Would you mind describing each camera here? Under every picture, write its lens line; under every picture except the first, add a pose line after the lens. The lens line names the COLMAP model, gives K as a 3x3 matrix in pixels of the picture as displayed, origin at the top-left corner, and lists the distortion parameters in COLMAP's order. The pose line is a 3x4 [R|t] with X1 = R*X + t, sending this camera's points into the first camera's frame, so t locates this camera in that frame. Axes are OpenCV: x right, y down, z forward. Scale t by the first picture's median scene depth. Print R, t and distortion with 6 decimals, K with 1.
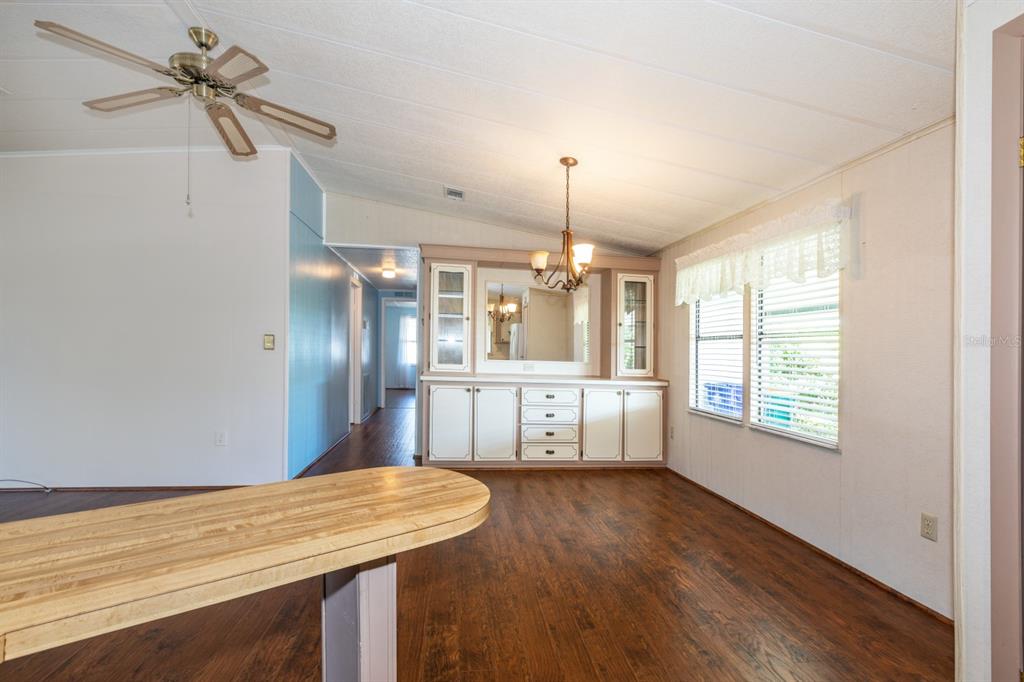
lens RADIAL K [[467.5, 0, 512.0], [0, 467.5, 341.0], [0, 0, 1]] dist [0.000305, 0.000093]
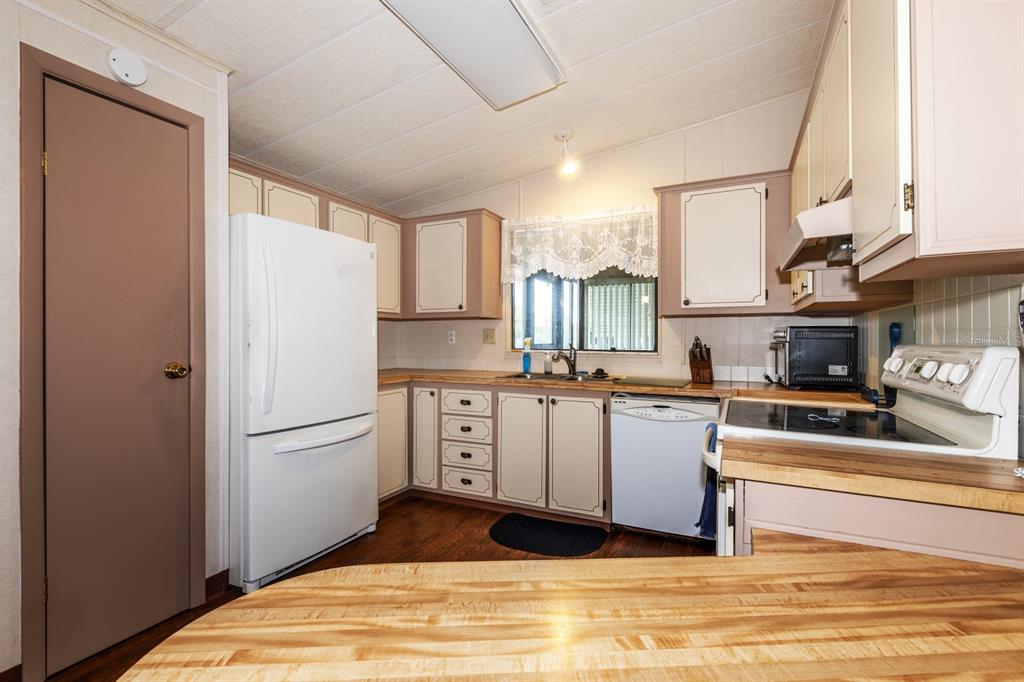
lens RADIAL K [[467.5, 0, 512.0], [0, 467.5, 341.0], [0, 0, 1]] dist [0.000305, 0.000093]
pose [[-0.831844, -0.034641, 0.553927, -0.848784], [-0.038604, 0.999244, 0.004518, 0.007092], [-0.553665, -0.017626, -0.832553, 1.765793]]
